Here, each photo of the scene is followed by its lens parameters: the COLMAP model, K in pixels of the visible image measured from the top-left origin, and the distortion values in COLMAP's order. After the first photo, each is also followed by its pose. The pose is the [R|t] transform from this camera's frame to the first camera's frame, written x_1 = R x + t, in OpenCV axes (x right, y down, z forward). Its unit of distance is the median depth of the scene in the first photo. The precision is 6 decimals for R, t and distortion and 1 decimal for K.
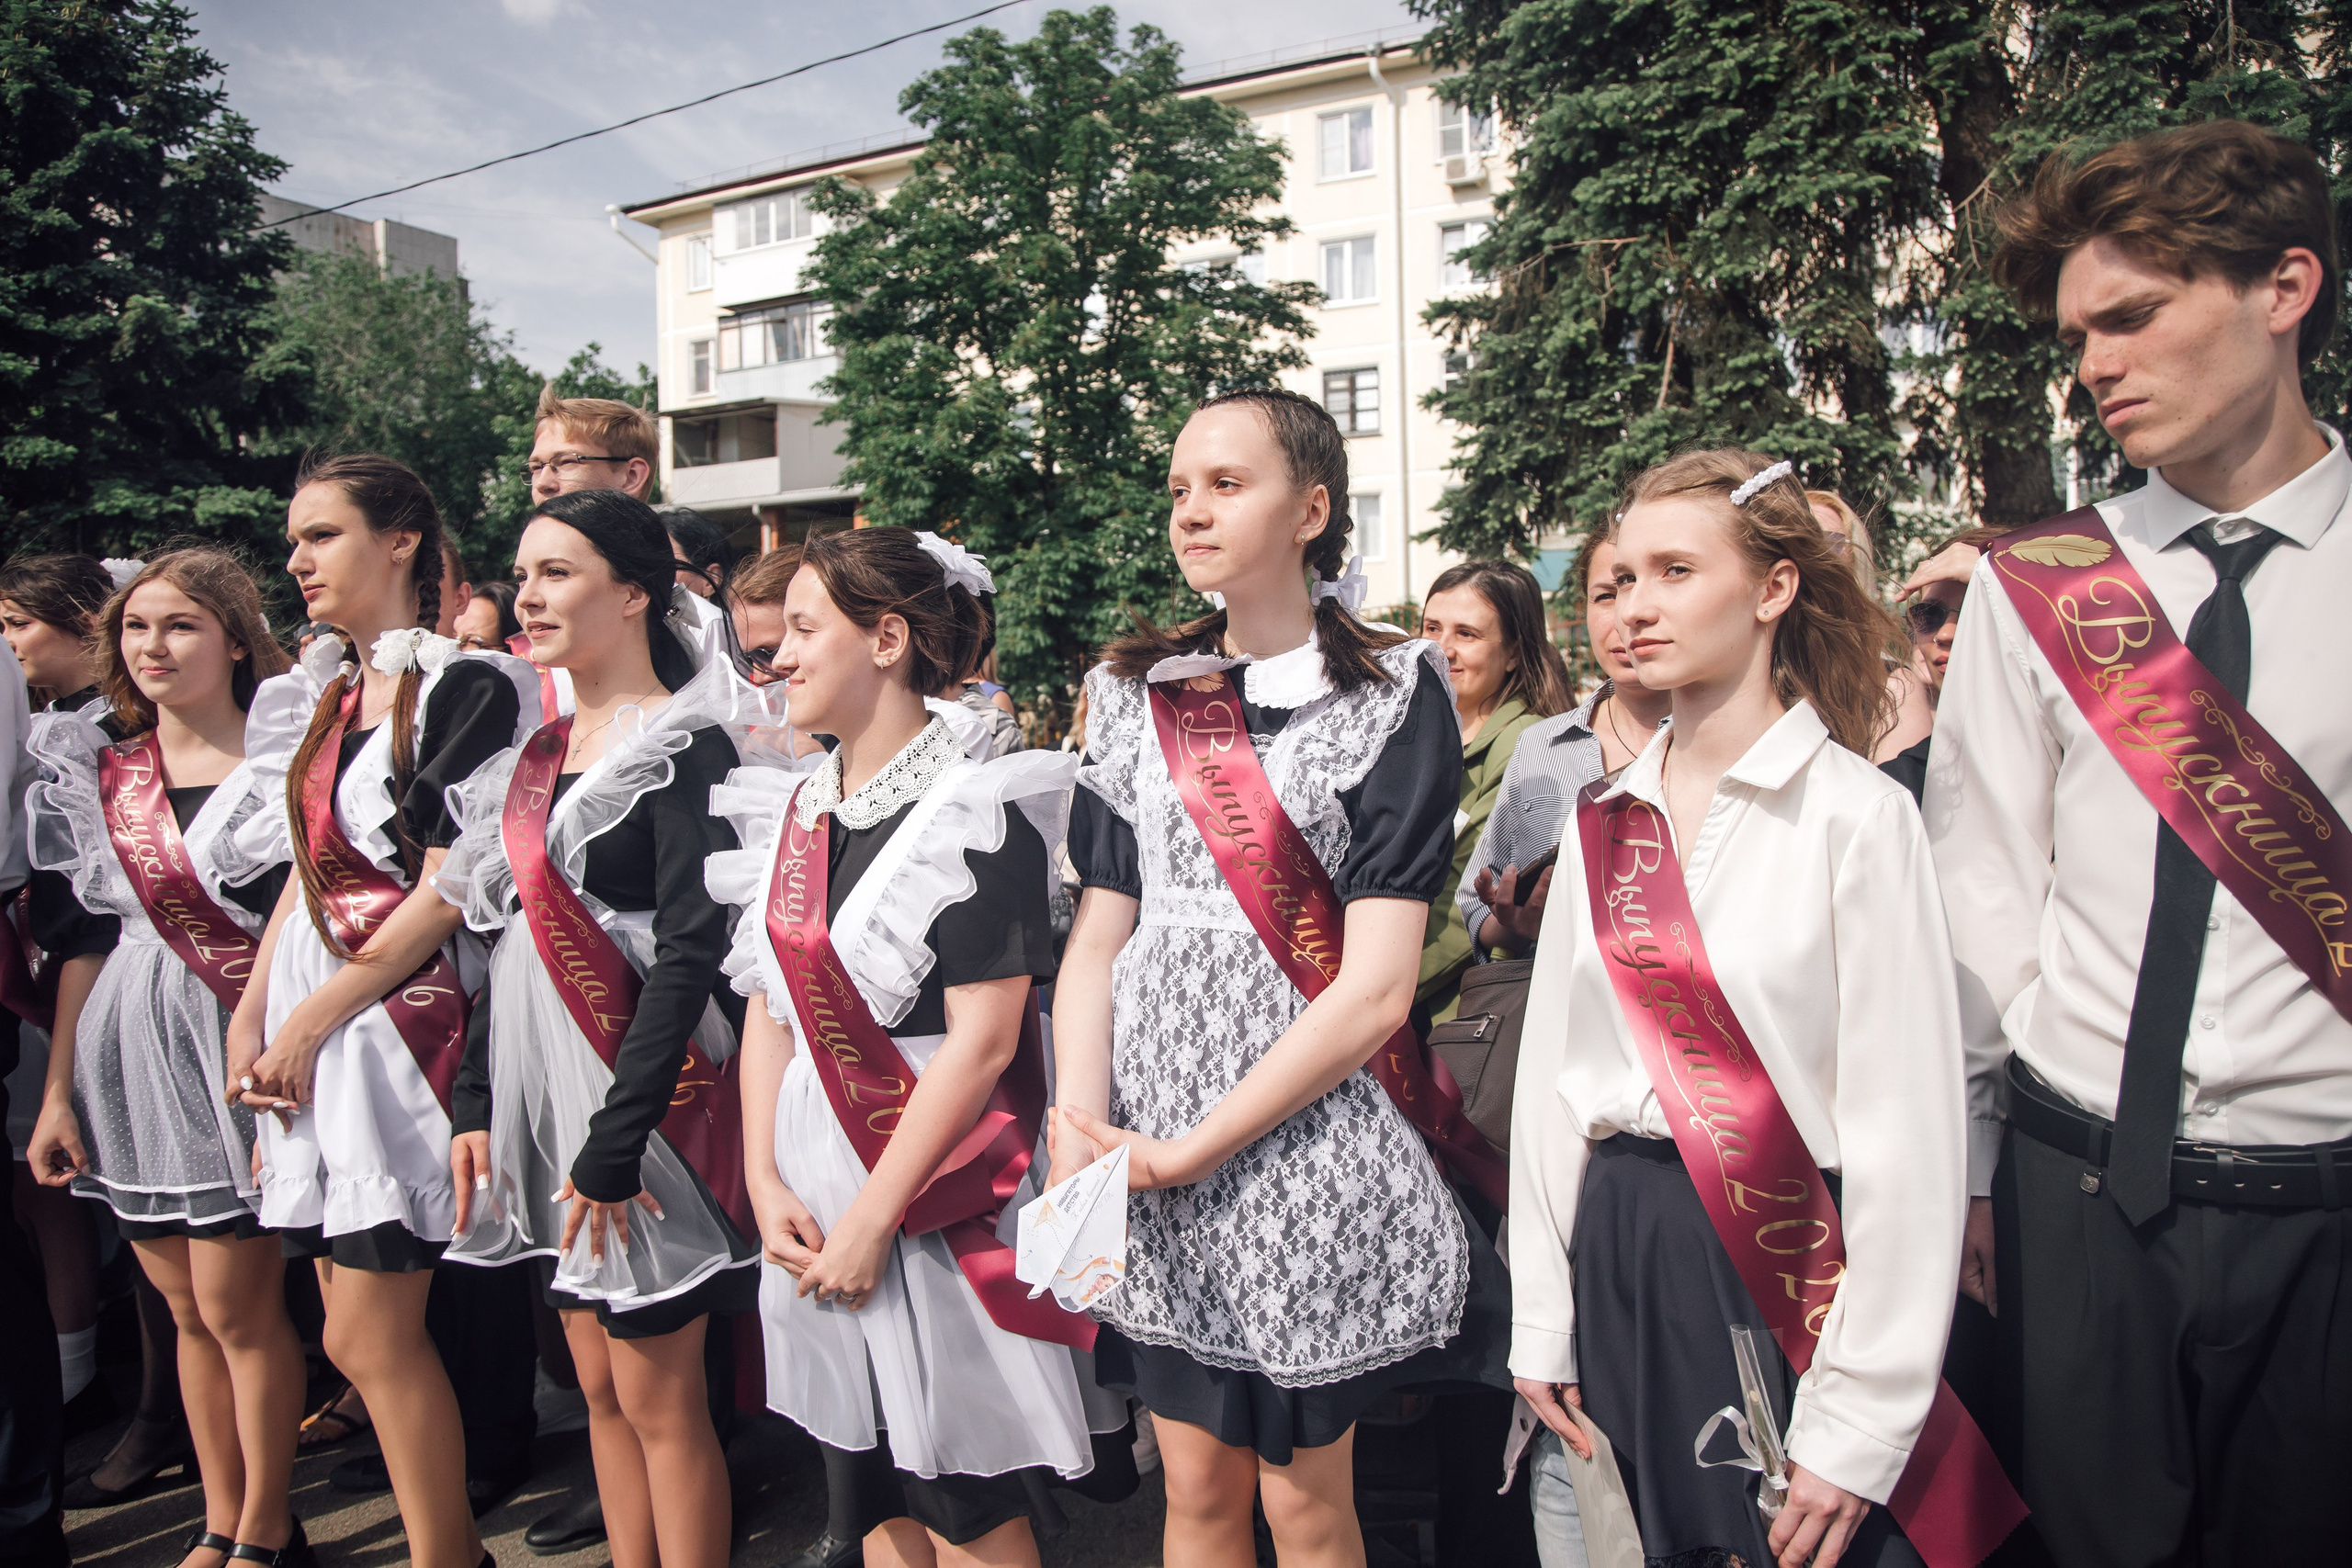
lens RADIAL K [[1575.2, 0, 1170.8], [0, 1575.2, 794.9], [0, 0, 1]] dist [-0.089960, 0.059692]
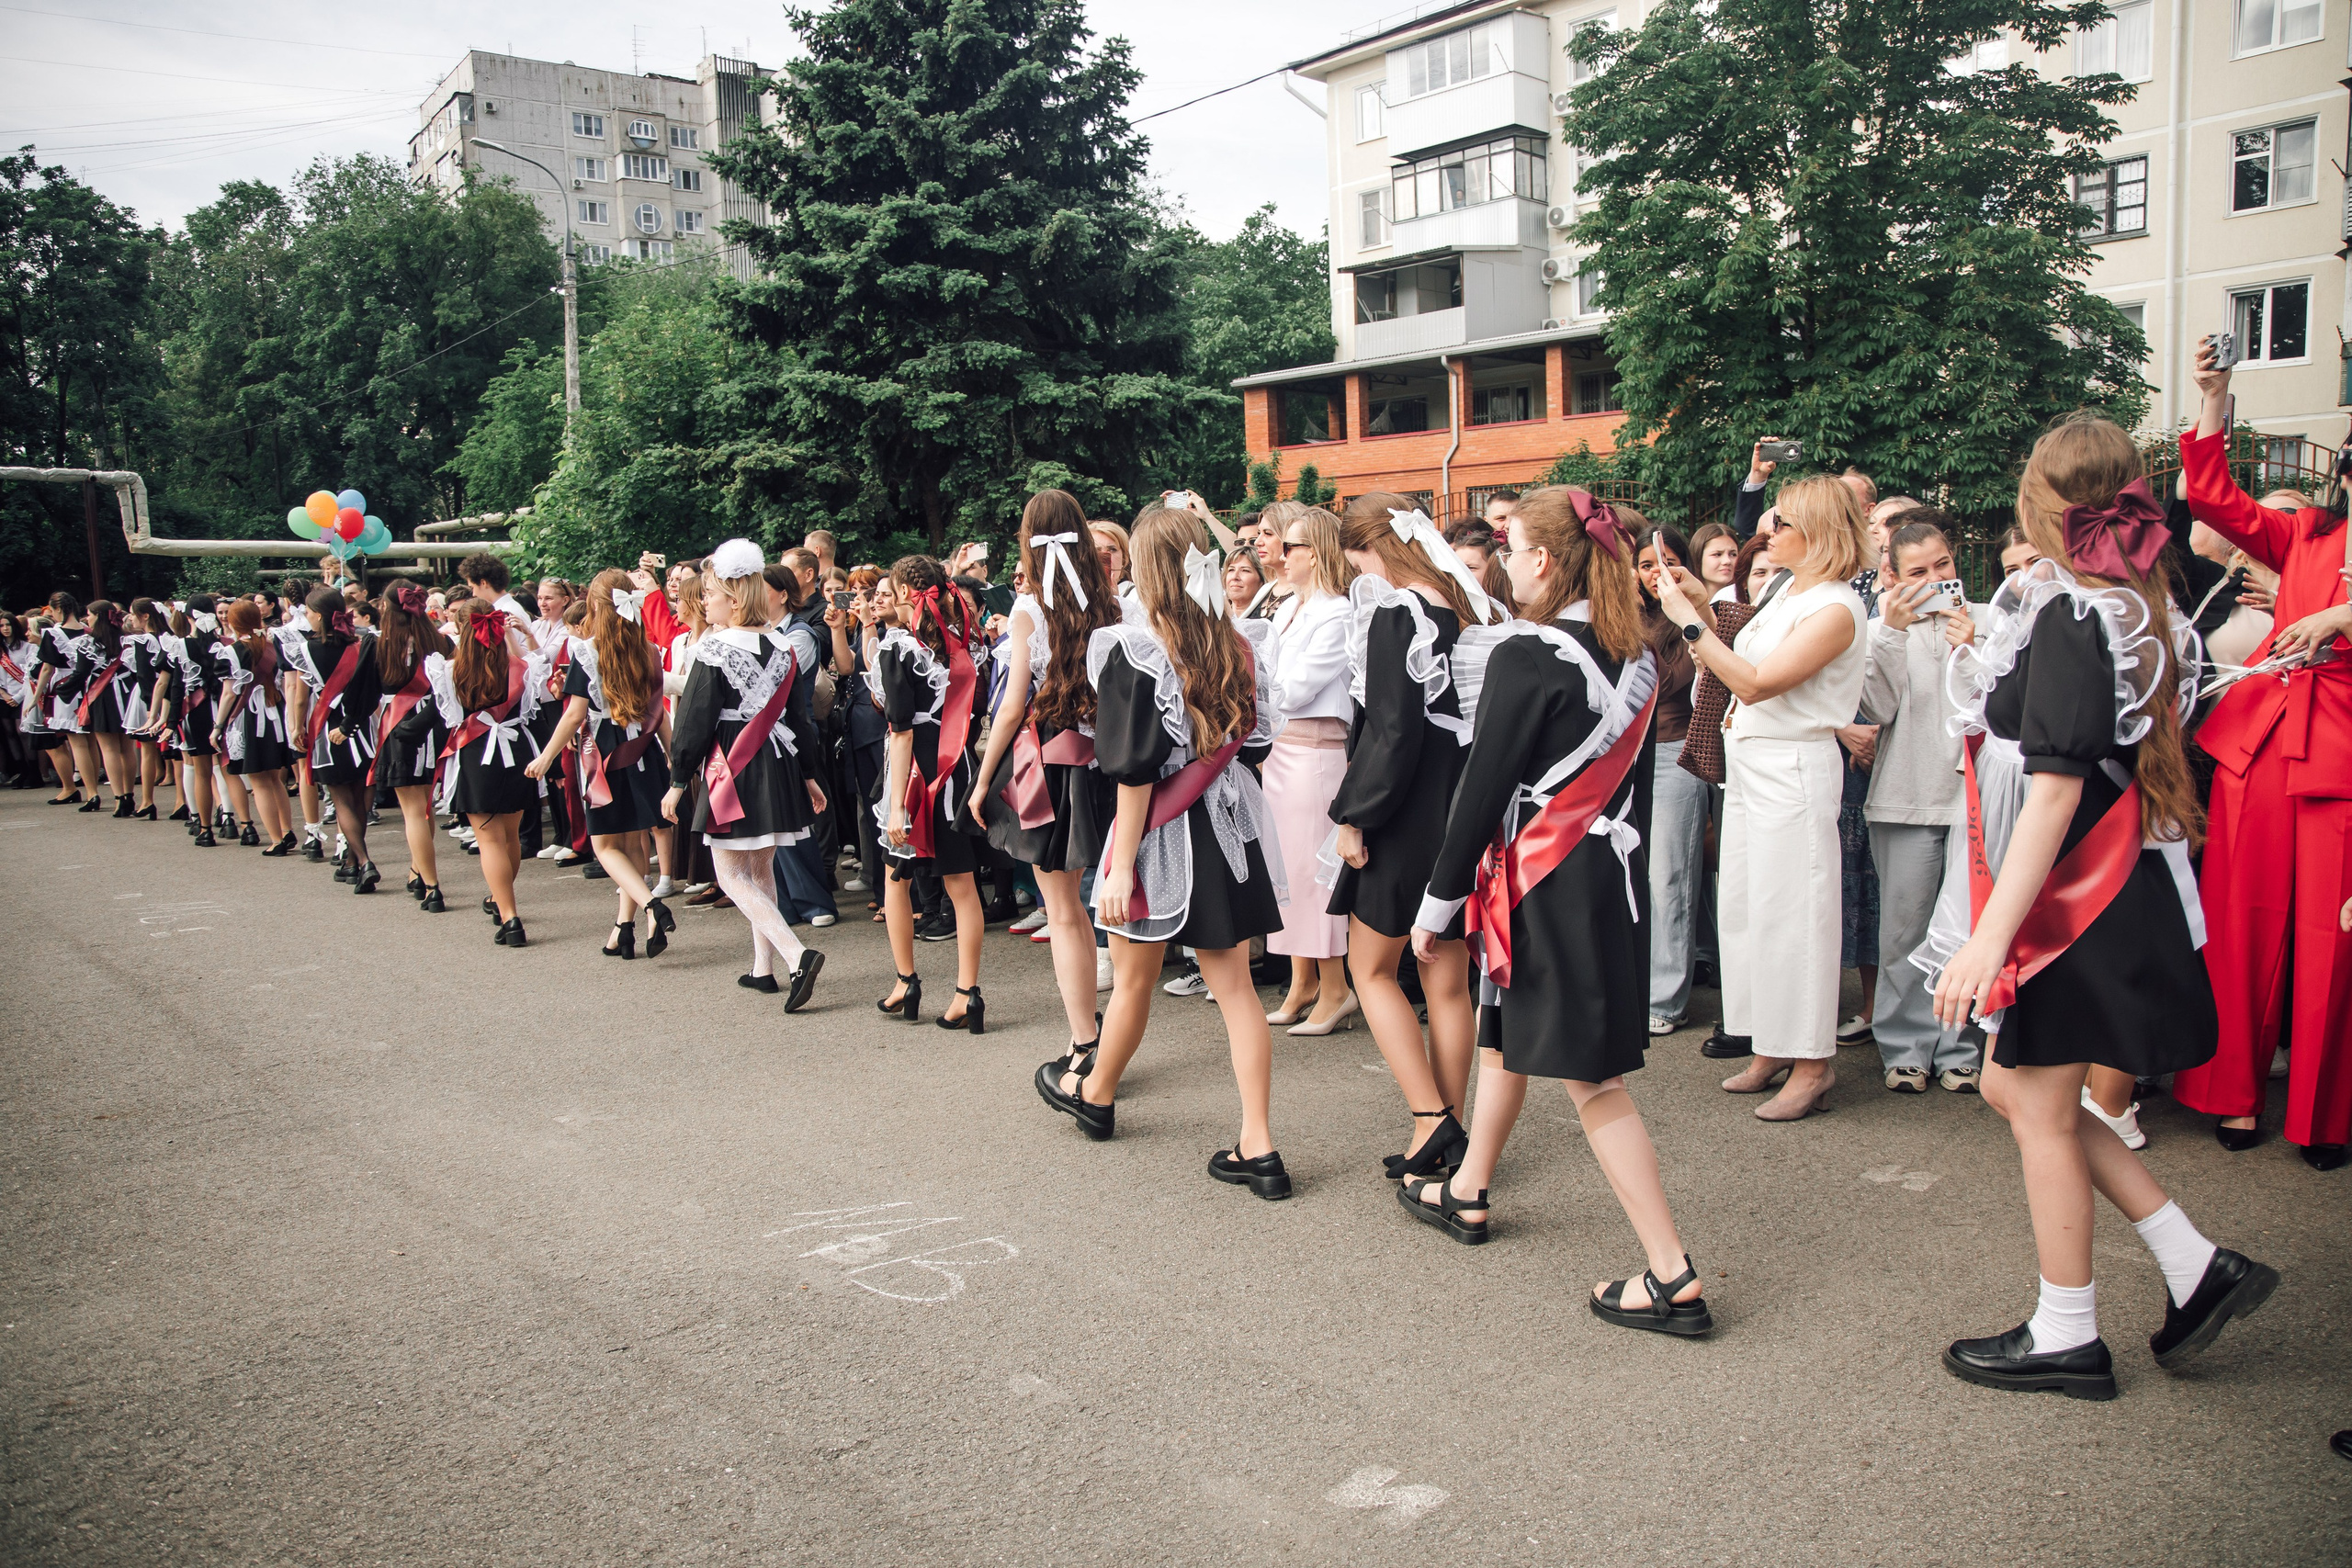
lens RADIAL K [[1628.3, 0, 1148.8], [0, 1628.3, 777.2], [0, 0, 1]] dist [-0.073475, 0.058687]
pose [[0.937890, 0.022571, -0.346197, -0.112744], [0.005826, 0.996716, 0.080766, 0.000293], [0.346883, -0.077767, 0.934679, -0.091763]]
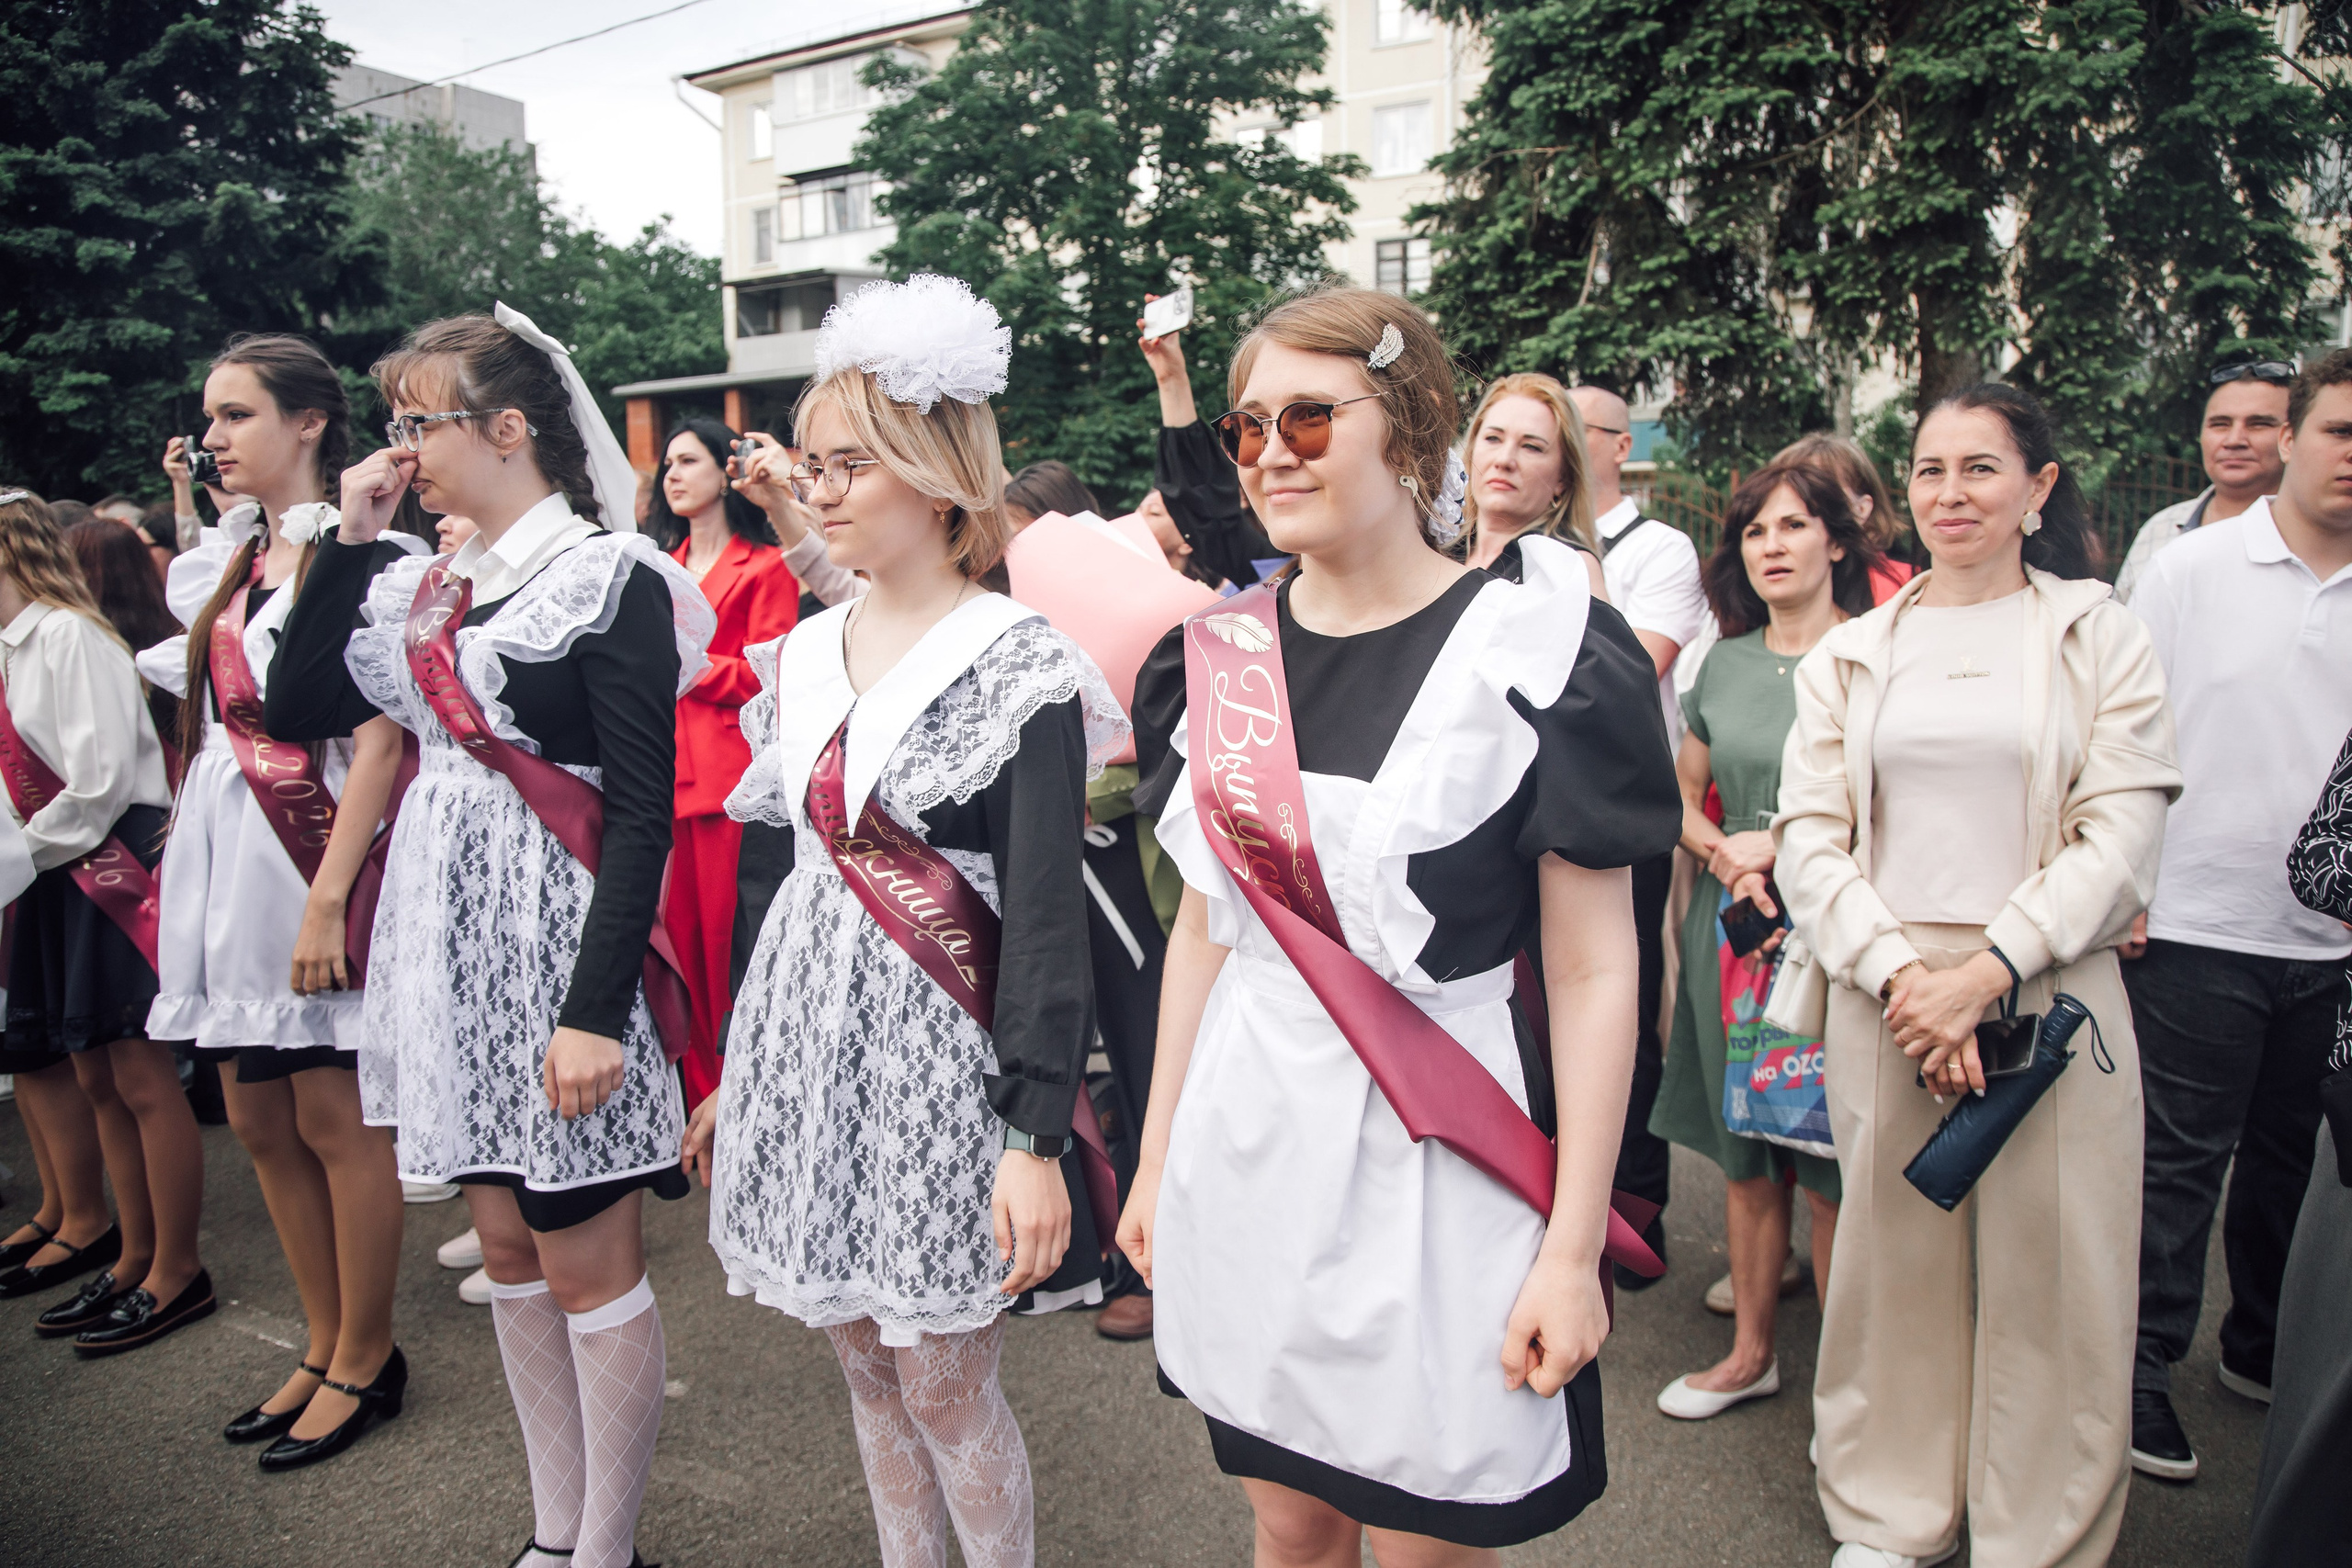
lens RADIAL K [[1575.2, 0, 1170.8], [0, 1575.2, 794.9], [0, 0, 1]] dist [-0.089960, 0.059692]
pose [[0.998734, 0.014261, -0.048237, 0.026989], [-0.010192, 0.996449, 0.083583, 0.001870], [0.049258, -0.082986, 0.995333, -0.042051]]
